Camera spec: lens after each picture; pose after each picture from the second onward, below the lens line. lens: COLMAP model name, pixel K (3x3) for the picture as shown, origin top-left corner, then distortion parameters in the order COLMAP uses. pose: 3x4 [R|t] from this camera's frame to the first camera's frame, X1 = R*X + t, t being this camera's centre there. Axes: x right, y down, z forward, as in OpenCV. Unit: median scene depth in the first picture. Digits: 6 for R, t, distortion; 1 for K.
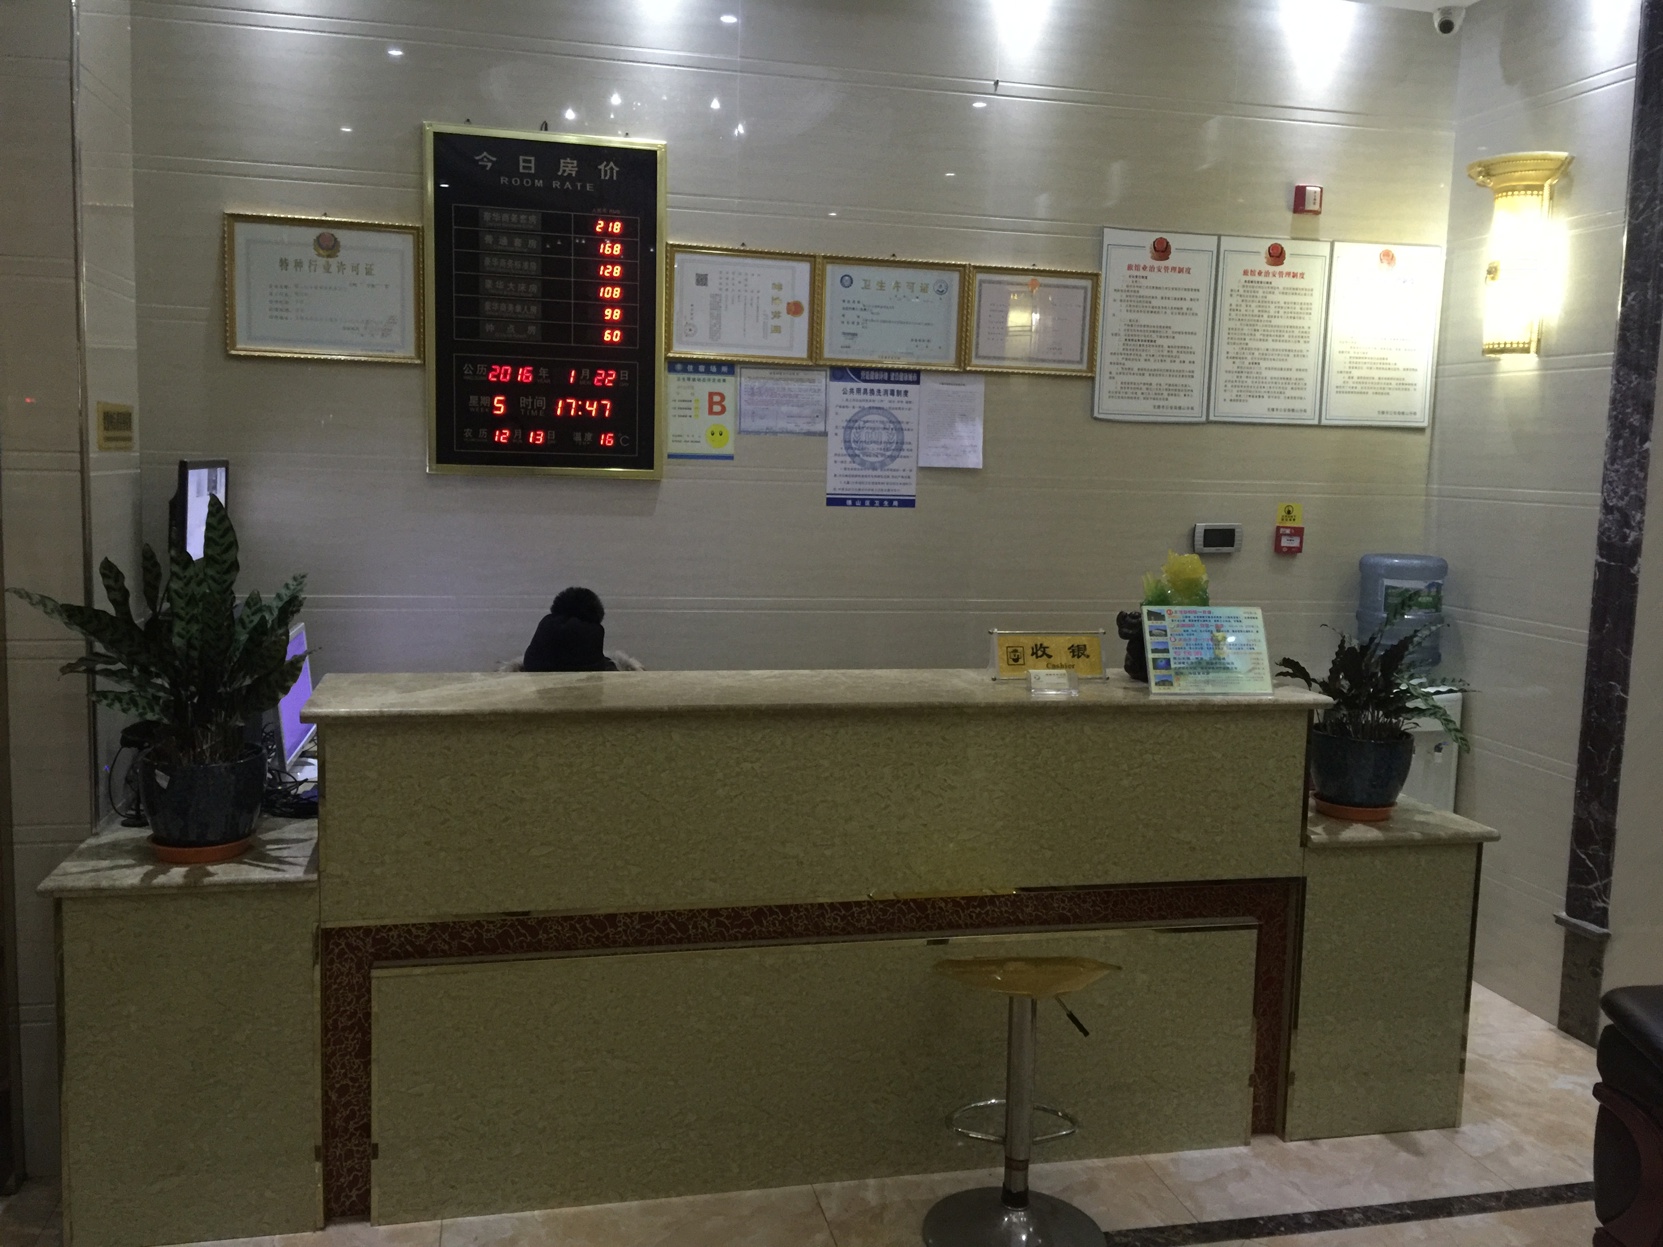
lens RADIAL K [[1380.3, 0, 846.5], [0, 1380.3, 603.3], [0, 0, 1]] dist [0.081980, -0.130055]
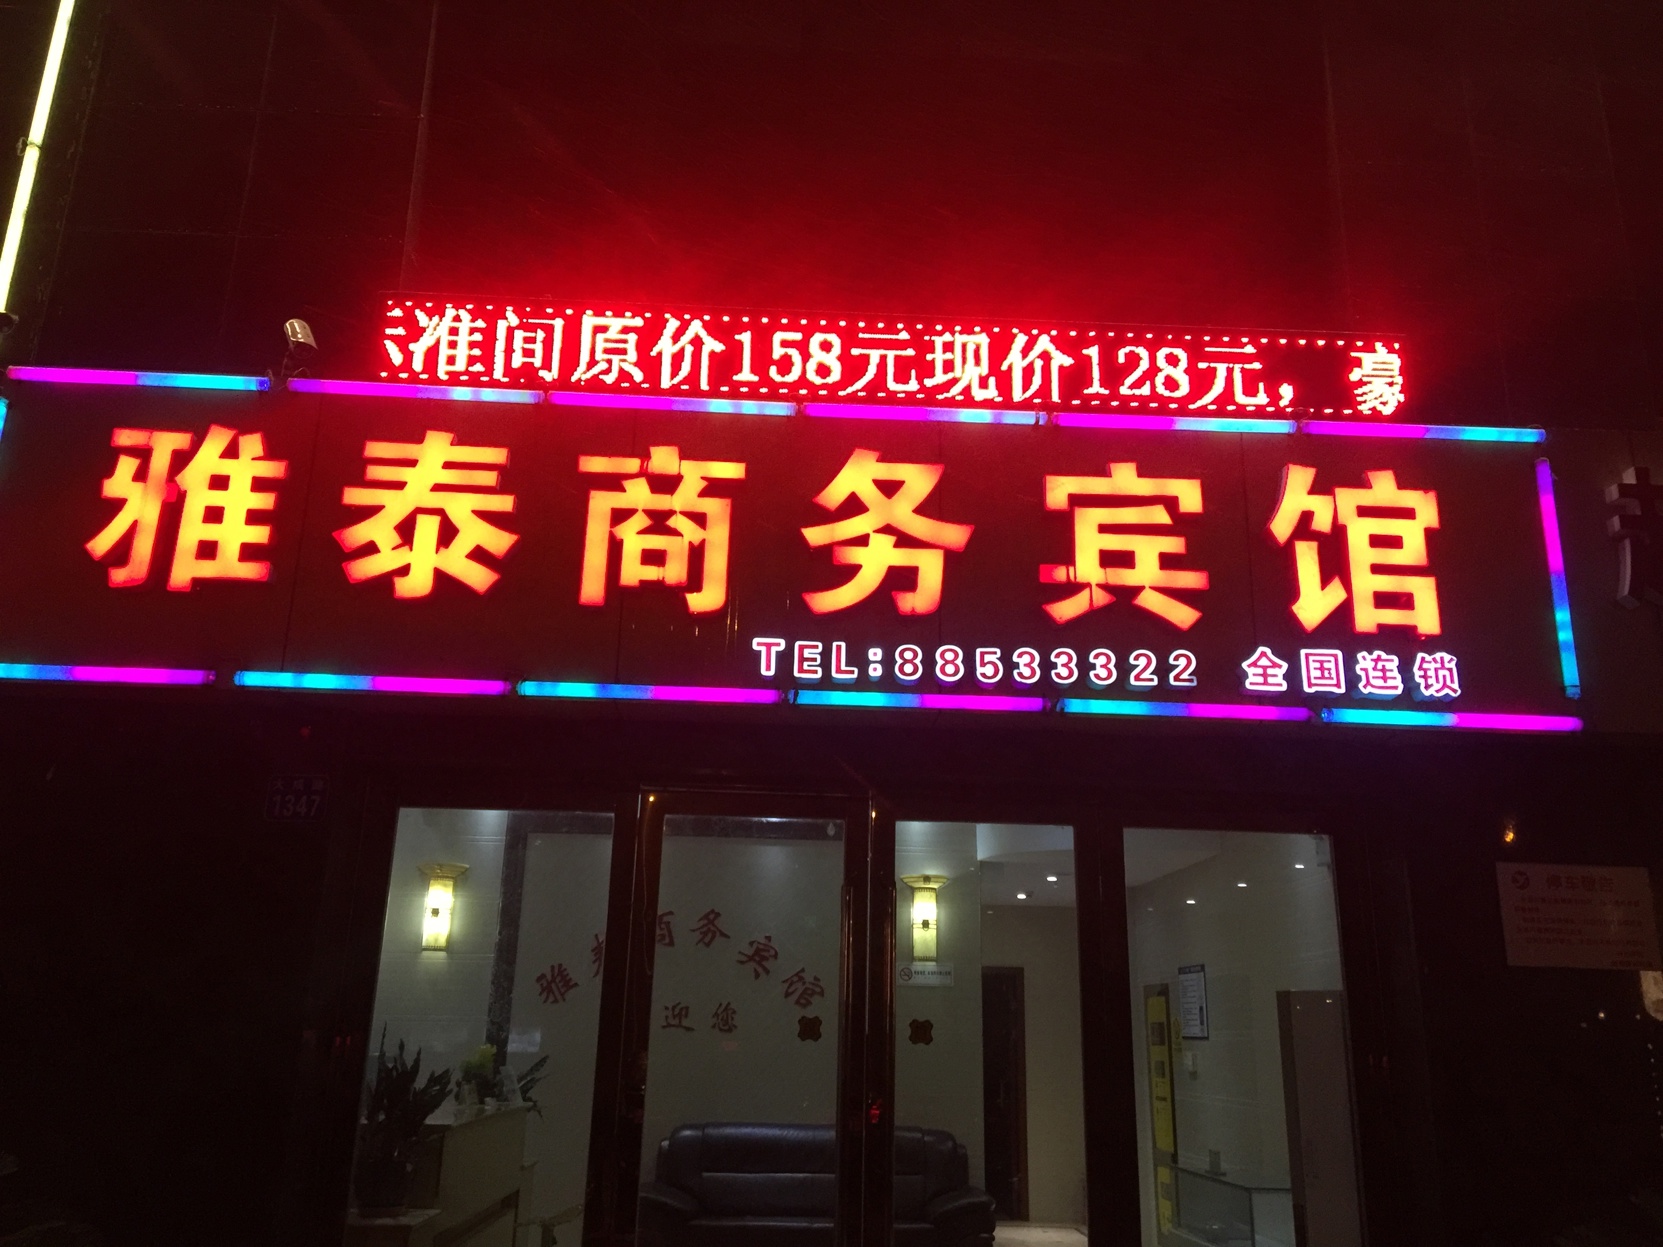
lens RADIAL K [[1380.3, 0, 846.5], [0, 1380.3, 603.3], [0, 0, 1]] dist [0.081980, -0.130055]
pose [[0.142042, 0.265210, 0.953671, -1.835572], [0.091663, 0.955776, -0.279448, -0.033052], [-0.985607, 0.127109, 0.111450, 0.059261]]
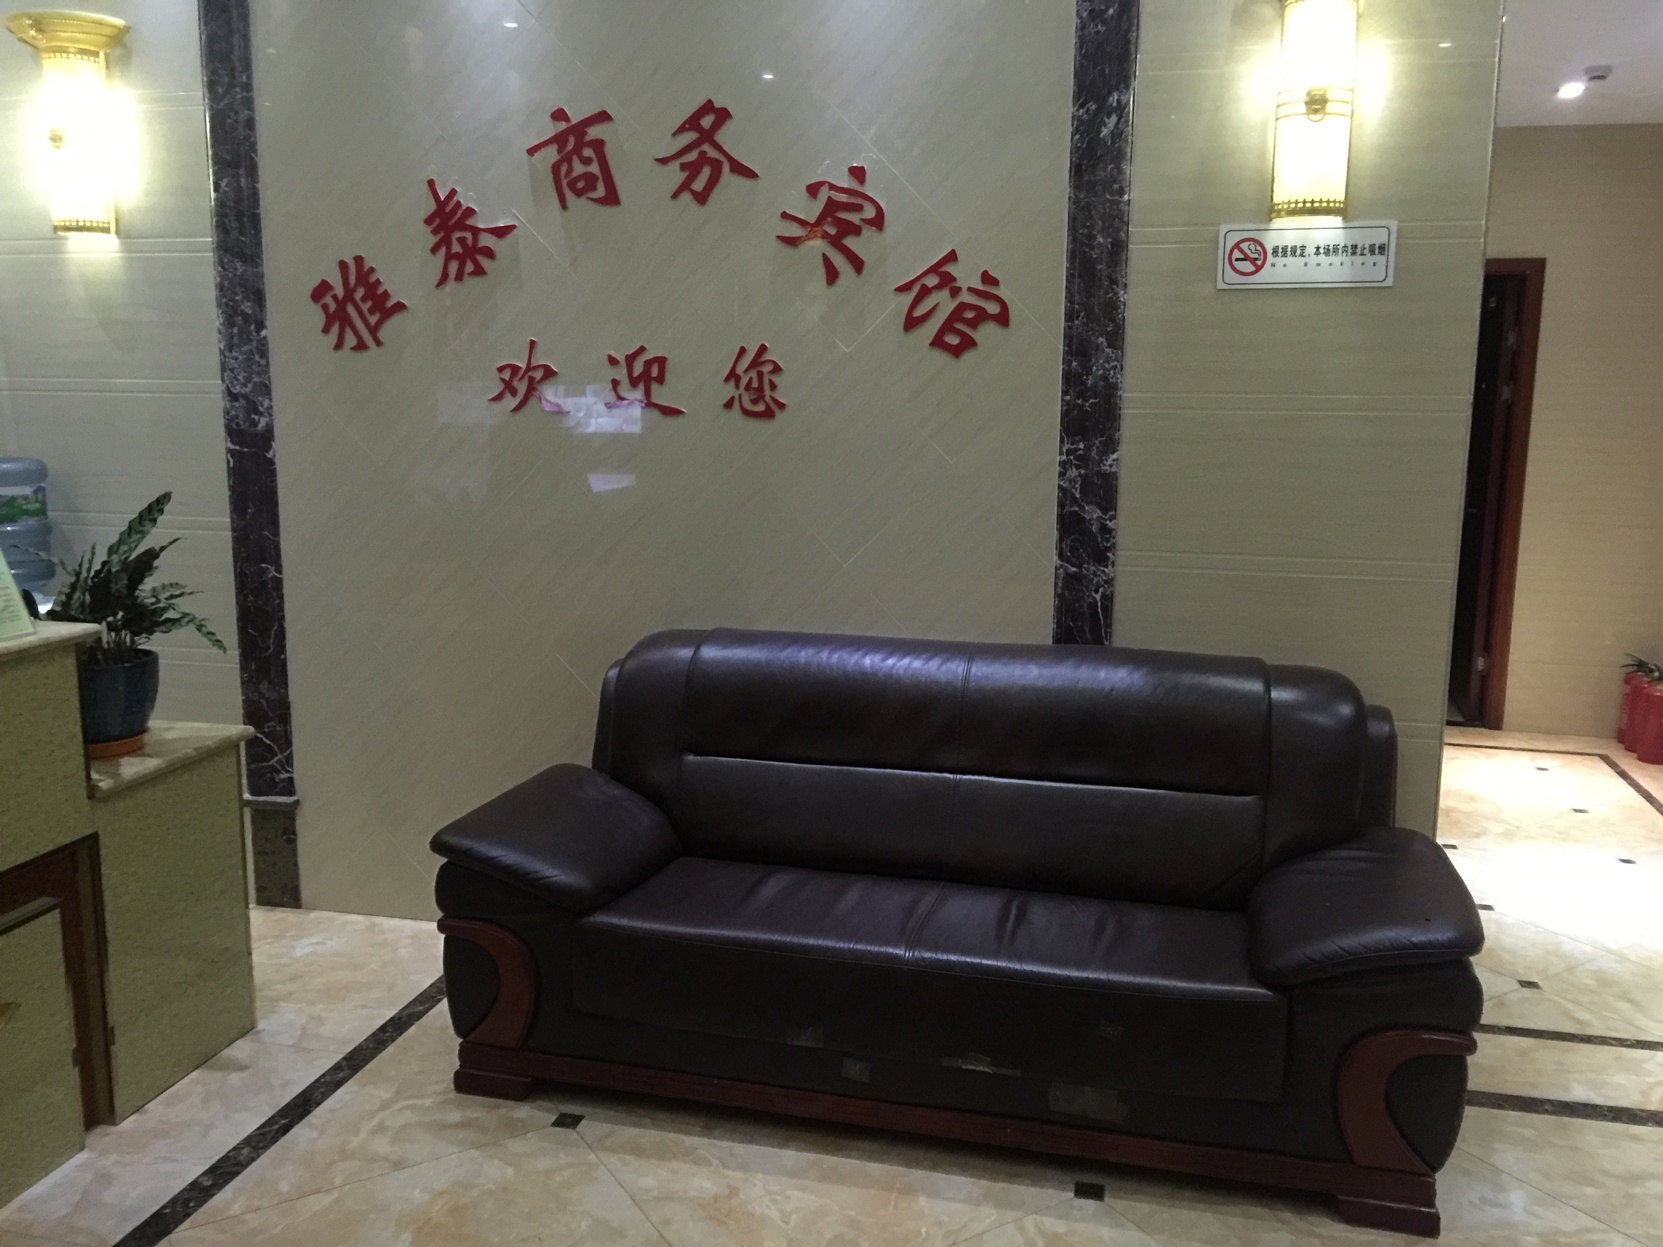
lens RADIAL K [[1380.3, 0, 846.5], [0, 1380.3, 603.3], [0, 0, 1]] dist [0.081980, -0.130055]
pose [[0.443550, -0.172414, 0.879509, -0.177480], [0.100805, 0.984692, 0.142196, -0.019037], [-0.890563, 0.025588, 0.454140, 0.149965]]
